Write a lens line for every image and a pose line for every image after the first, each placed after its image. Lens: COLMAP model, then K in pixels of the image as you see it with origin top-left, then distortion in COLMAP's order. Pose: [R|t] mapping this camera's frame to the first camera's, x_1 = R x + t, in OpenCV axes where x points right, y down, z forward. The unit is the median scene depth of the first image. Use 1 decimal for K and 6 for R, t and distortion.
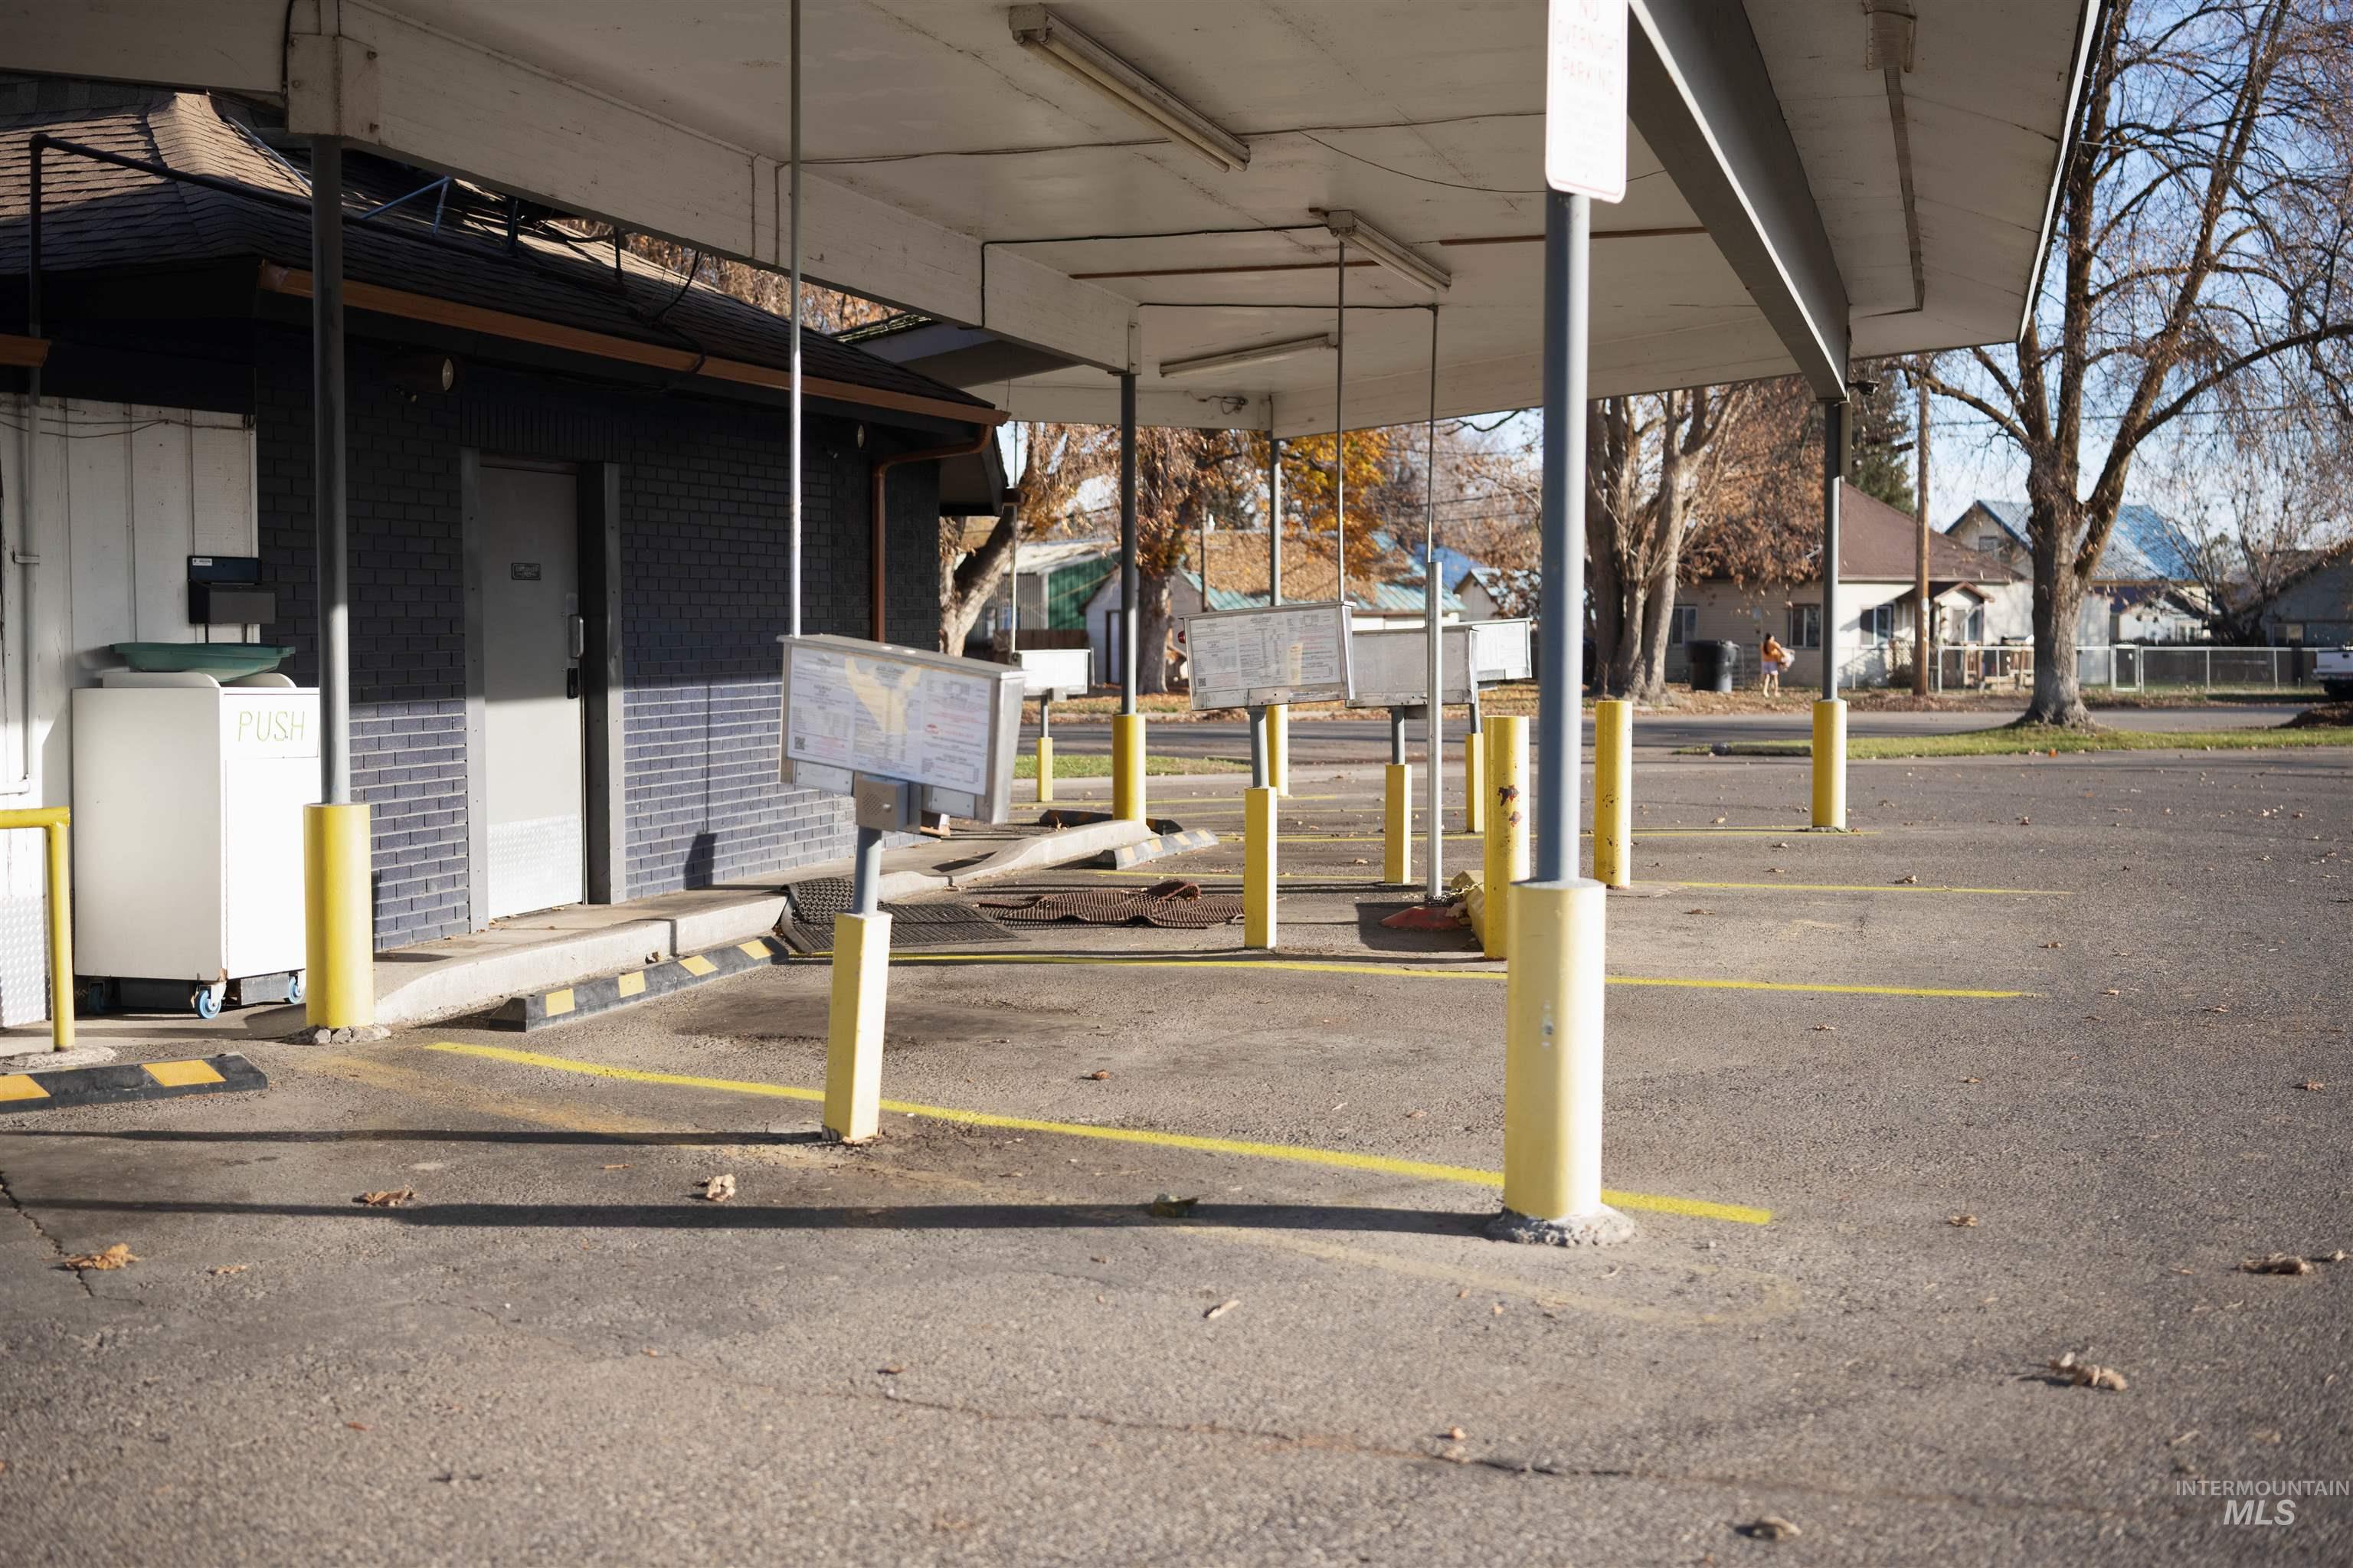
lens RADIAL K [[2389.4, 0, 1172.9], [0, 2389.4, 785.0], [0, 0, 1]] dist [-0.002052, 0.000000]
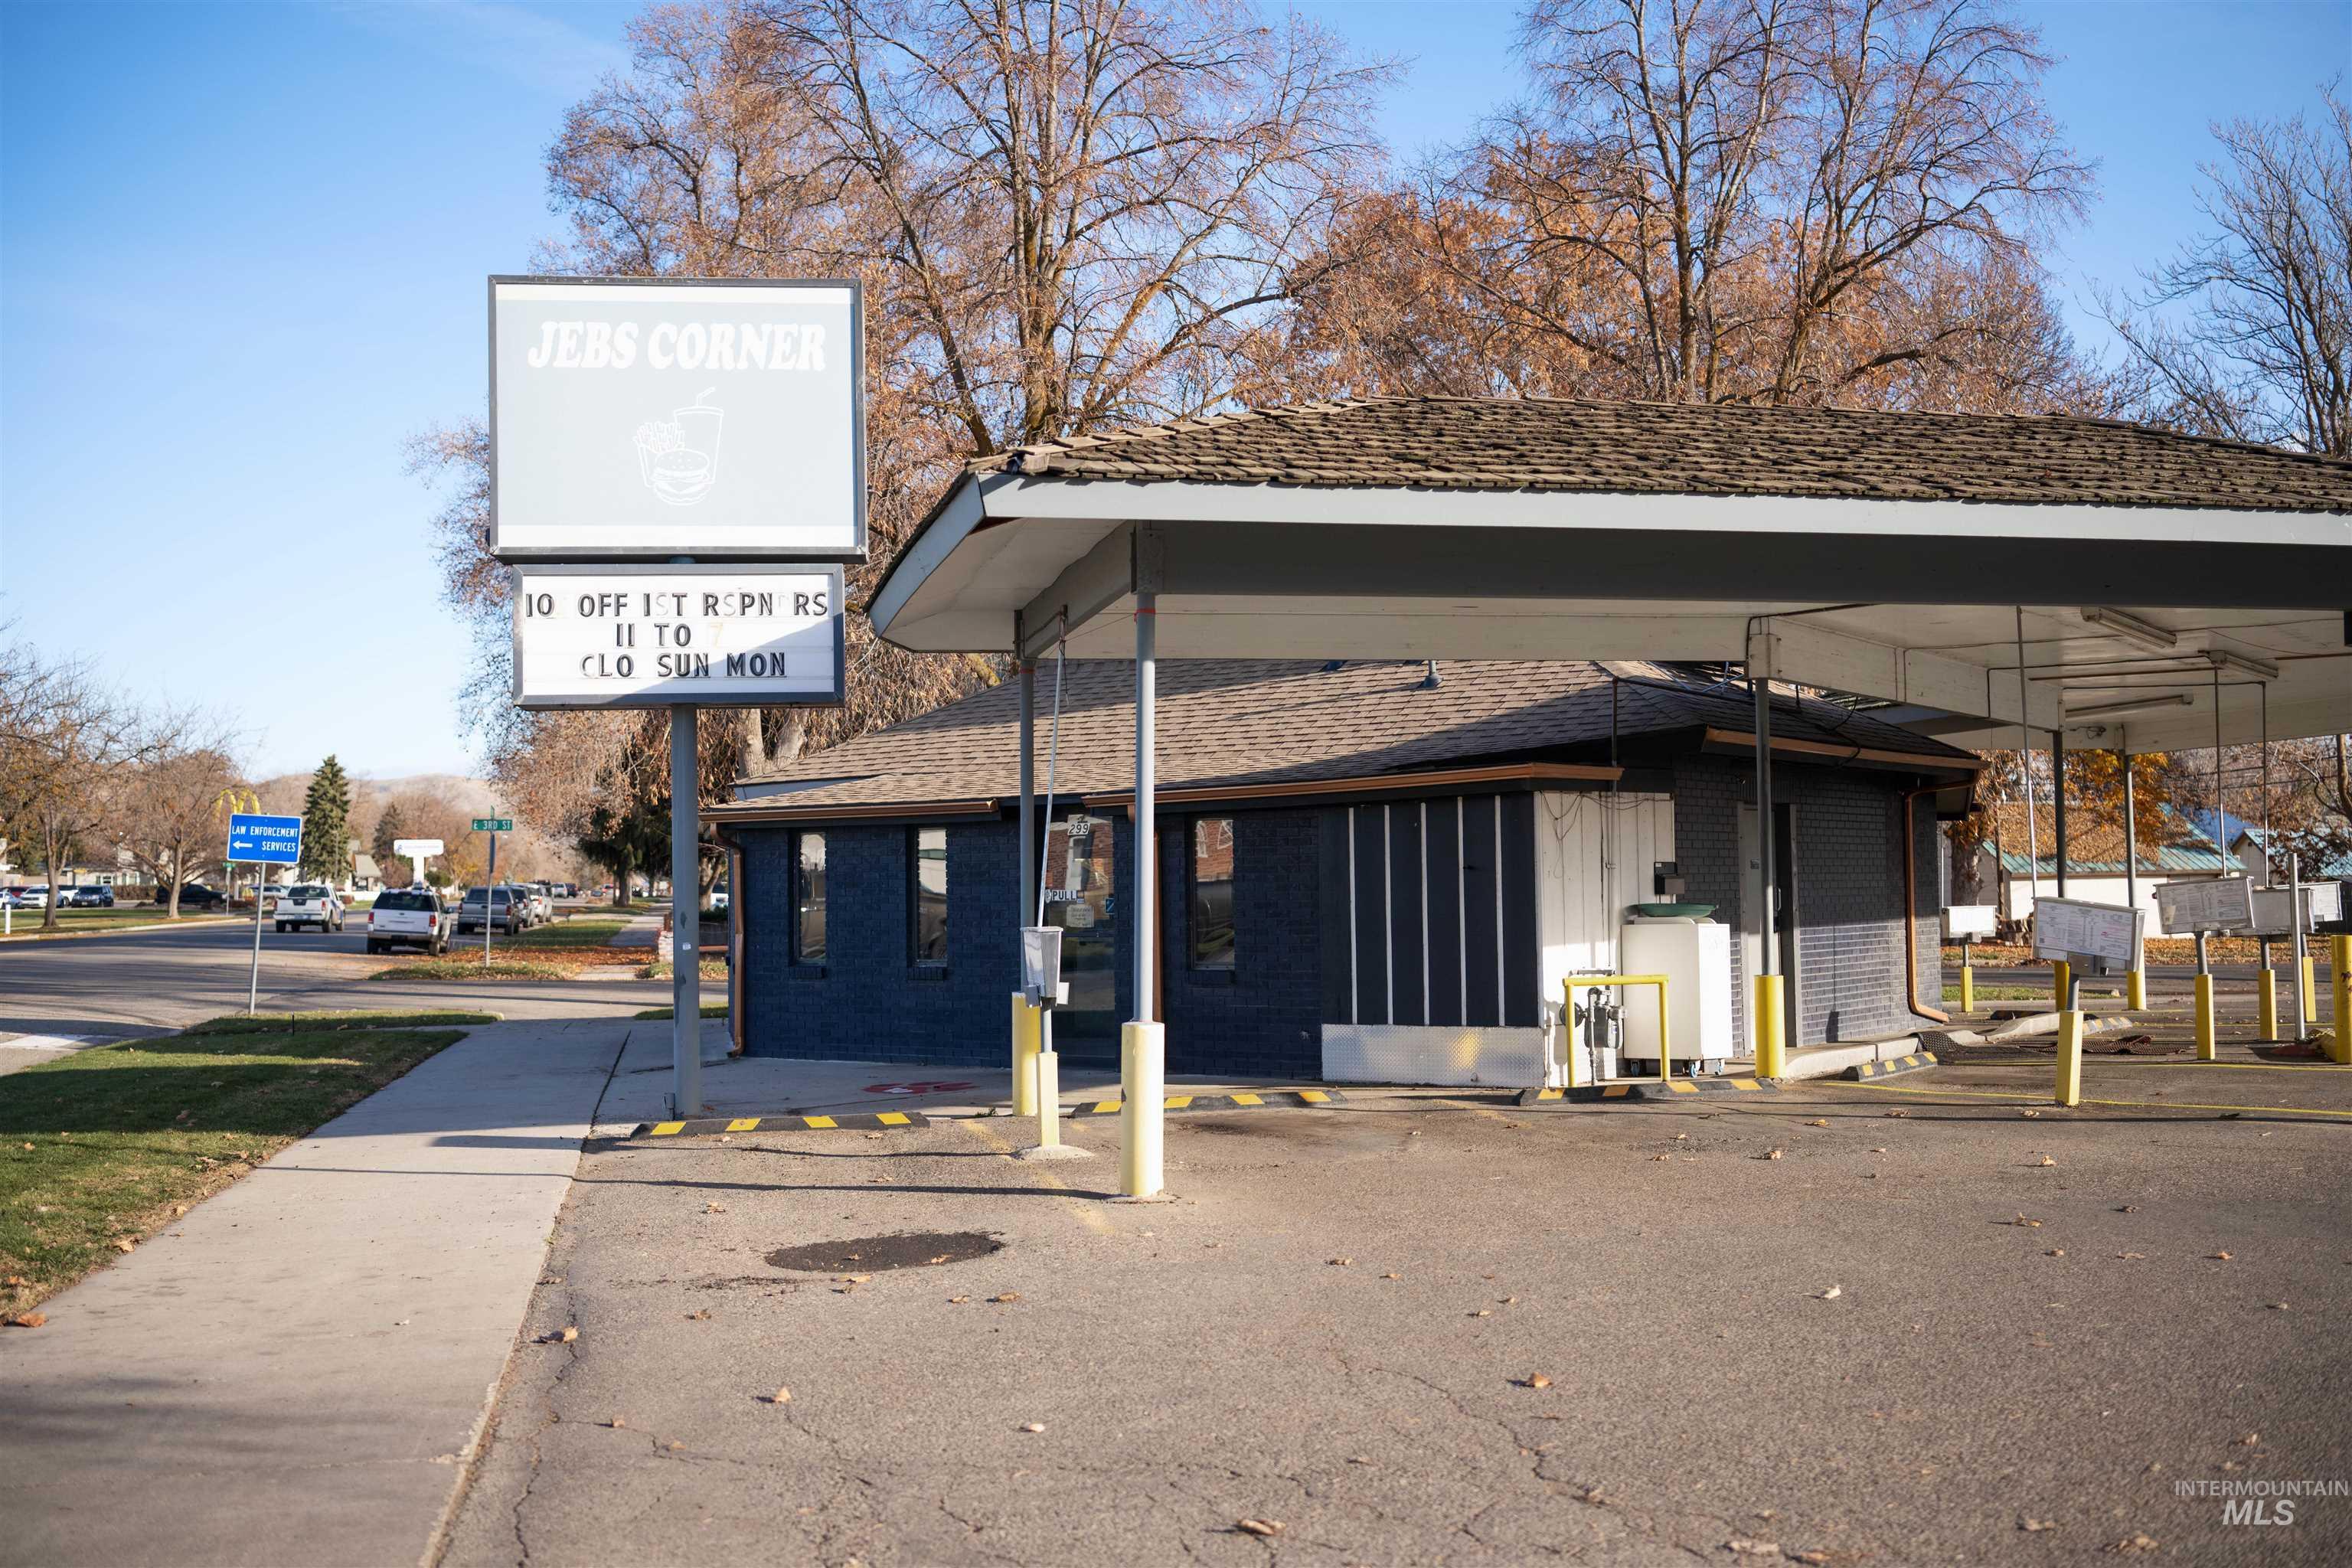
lens RADIAL K [[2388.3, 0, 1178.1], [0, 2388.3, 766.1], [0, 0, 1]] dist [-0.002052, 0.000000]
pose [[0.958777, -0.026035, -0.282966, -0.164553], [-0.007497, 0.993130, -0.116778, 0.052202], [0.284062, 0.114085, 0.951994, -0.859402]]
